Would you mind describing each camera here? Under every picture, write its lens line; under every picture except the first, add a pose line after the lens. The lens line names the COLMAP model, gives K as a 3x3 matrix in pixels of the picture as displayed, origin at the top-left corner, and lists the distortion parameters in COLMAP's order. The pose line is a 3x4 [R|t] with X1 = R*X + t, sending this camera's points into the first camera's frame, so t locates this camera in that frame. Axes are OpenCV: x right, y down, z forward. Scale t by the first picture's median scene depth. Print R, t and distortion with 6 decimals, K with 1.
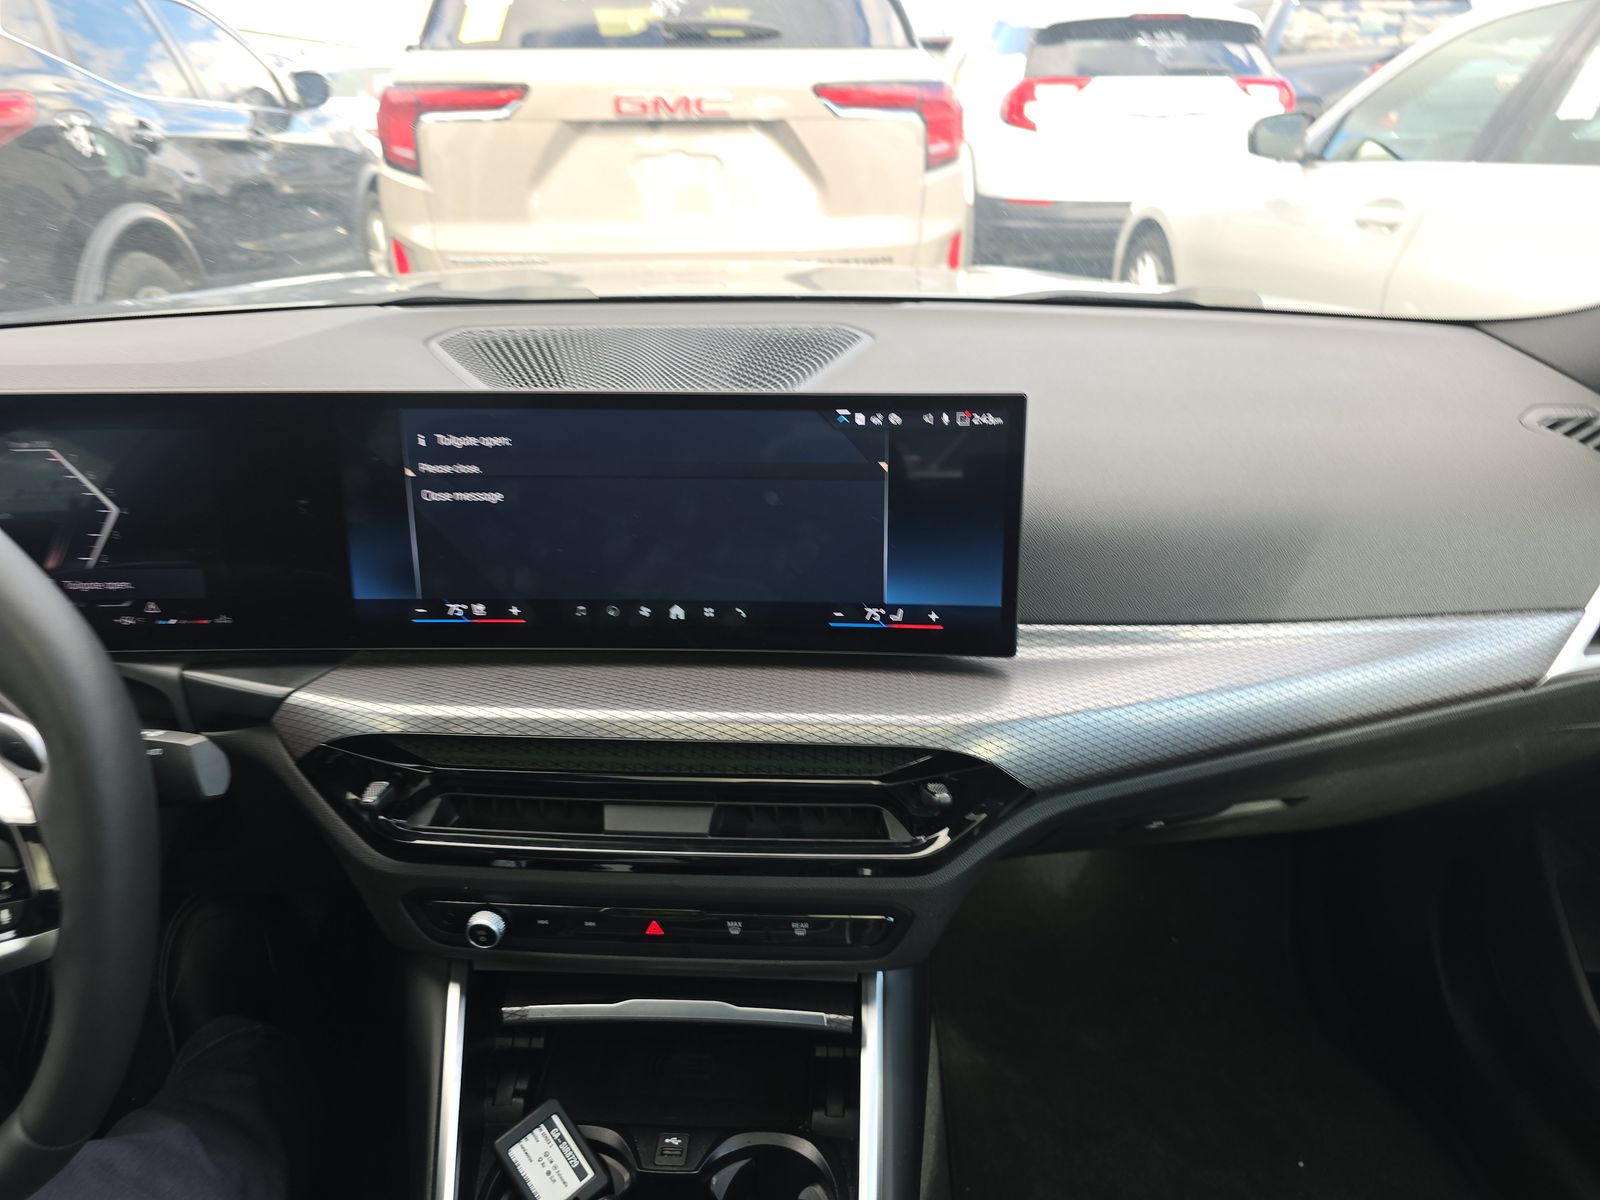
lens RADIAL K [[1071.0, 0, 801.6], [0, 1071.0, 602.4], [0, 0, 1]] dist [-0.004766, 0.004966]
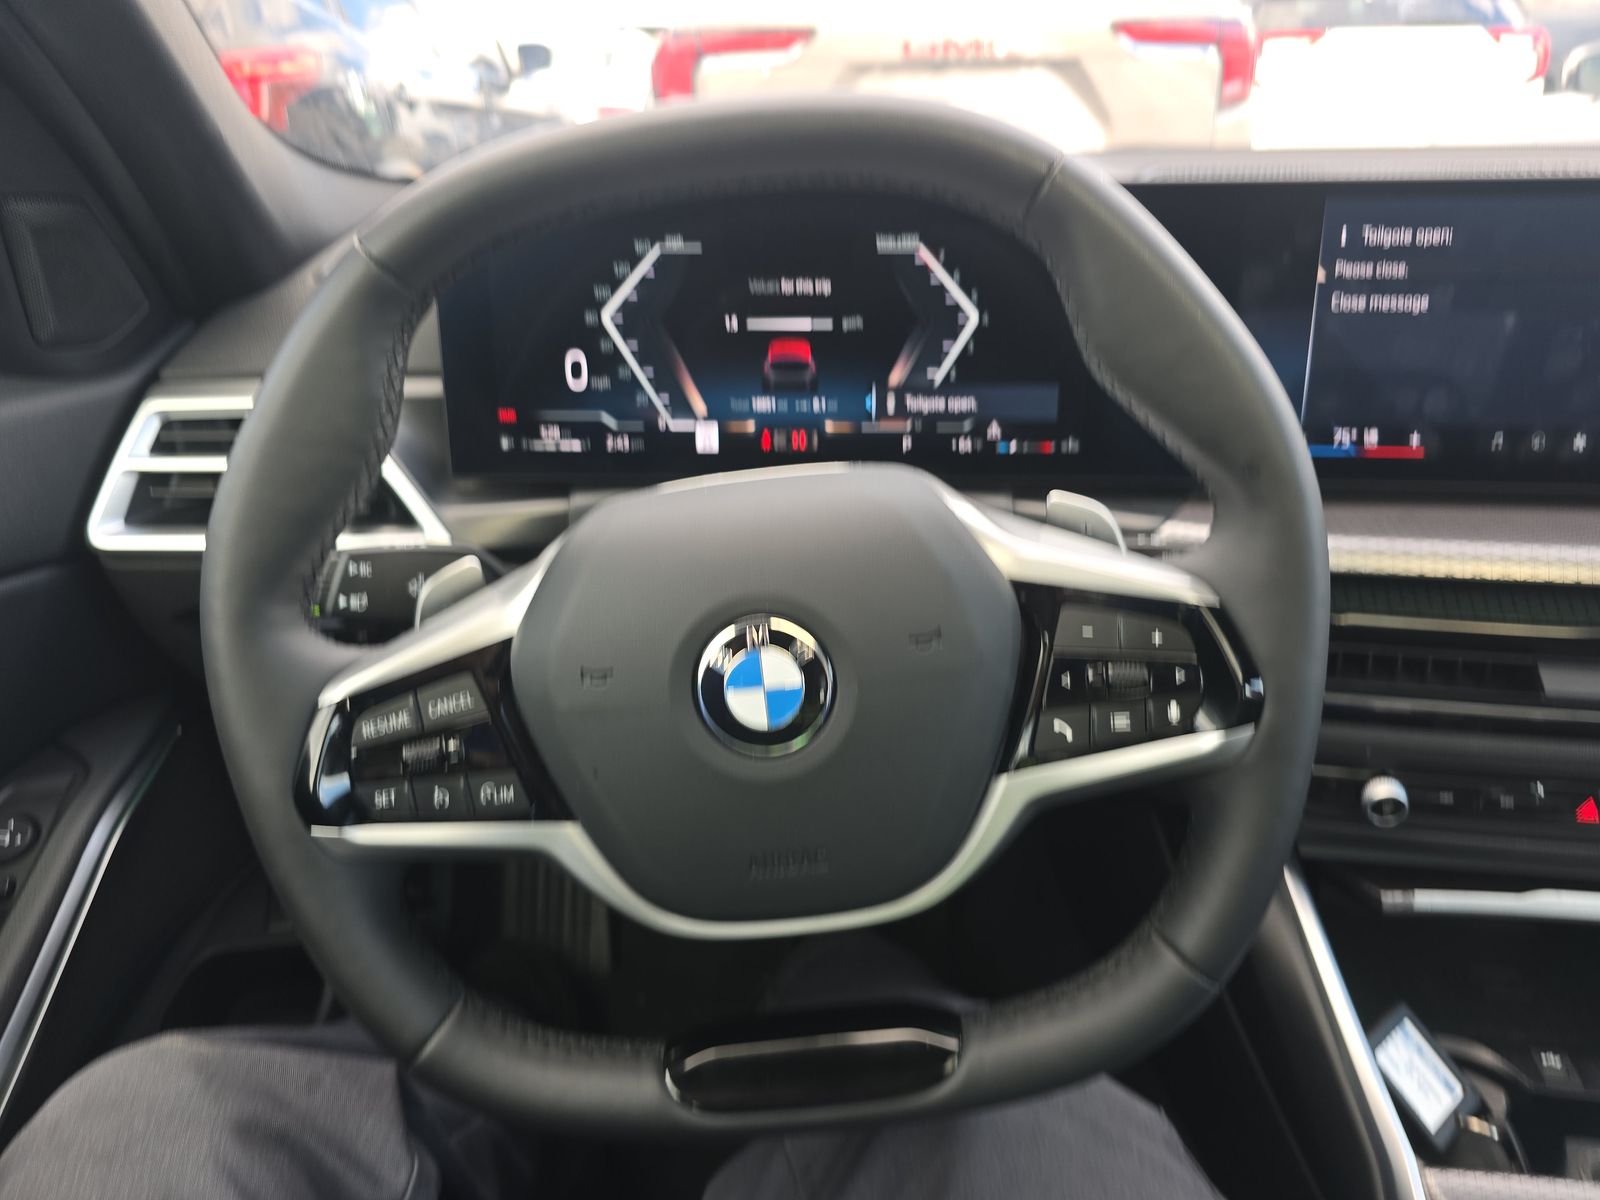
lens RADIAL K [[1071.0, 0, 796.1], [0, 1071.0, 597.3], [0, 0, 1]] dist [-0.004766, 0.004966]
pose [[0.995916, 0.025605, -0.086578, -0.688365], [-0.025519, 0.999672, 0.002104, 0.146357], [0.086604, 0.000114, 0.996243, 0.090189]]
